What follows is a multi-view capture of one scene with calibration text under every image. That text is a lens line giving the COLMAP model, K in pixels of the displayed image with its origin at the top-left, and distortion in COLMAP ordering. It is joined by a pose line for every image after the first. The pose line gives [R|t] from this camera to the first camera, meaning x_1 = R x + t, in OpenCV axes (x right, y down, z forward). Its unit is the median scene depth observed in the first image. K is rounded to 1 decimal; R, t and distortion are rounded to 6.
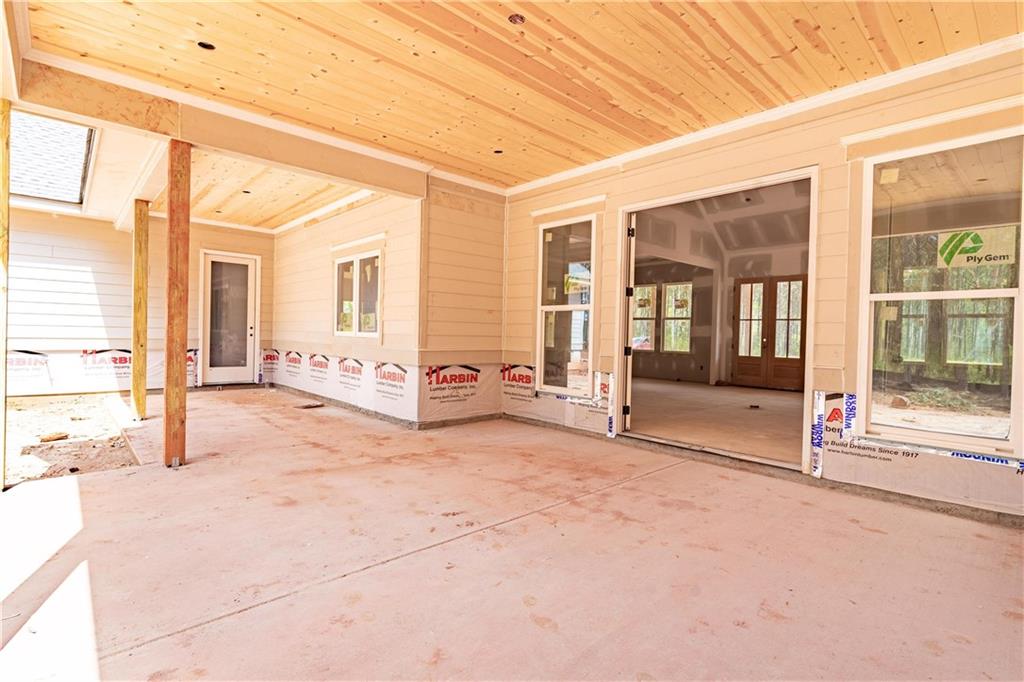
lens RADIAL K [[488.6, 0, 510.4], [0, 488.6, 339.1], [0, 0, 1]] dist [-0.002588, -0.000138]
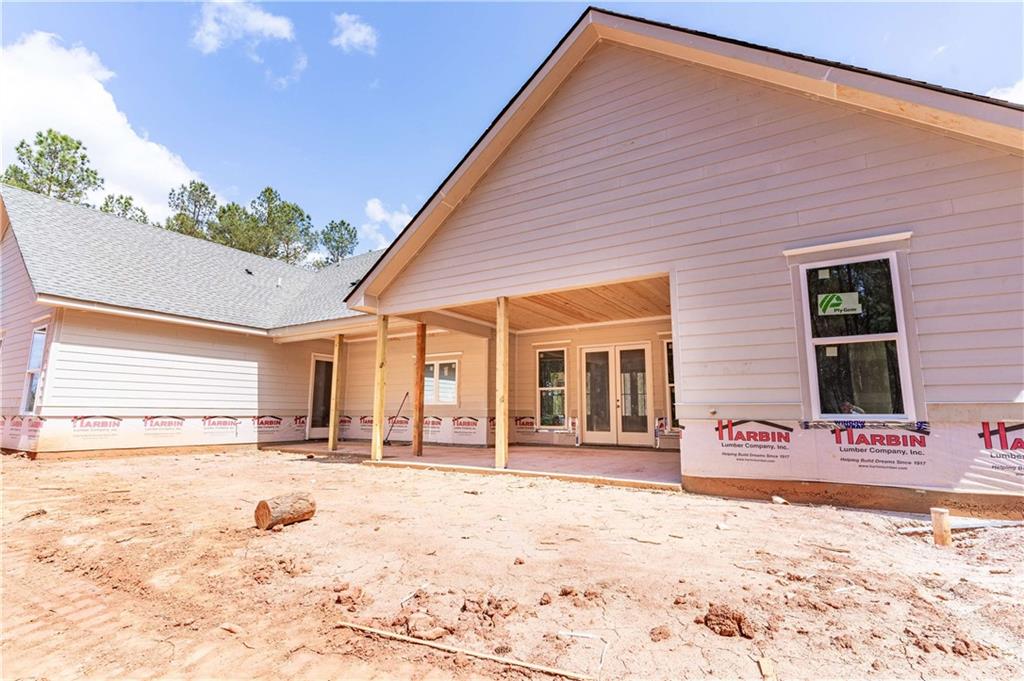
lens RADIAL K [[488.6, 0, 509.1], [0, 488.6, 341.0], [0, 0, 1]] dist [-0.002588, -0.000138]
pose [[0.967074, 0.018979, 0.253785, -0.880026], [0.020974, 0.987879, -0.153803, 0.079851], [-0.253628, 0.154062, 0.954954, -1.488934]]
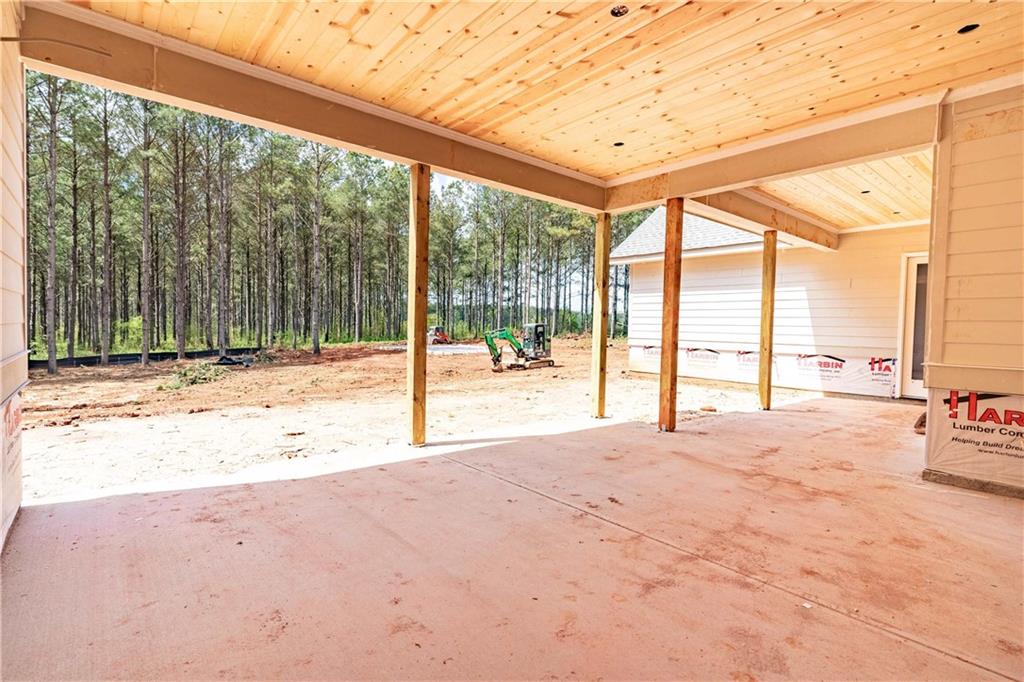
lens RADIAL K [[488.6, 0, 517.3], [0, 488.6, 337.0], [0, 0, 1]] dist [-0.002588, -0.000138]
pose [[-0.035697, -0.001246, -0.999362, 0.725893], [-0.032665, 0.999466, -0.000080, 0.004404], [0.998829, 0.032641, -0.035718, 0.615039]]
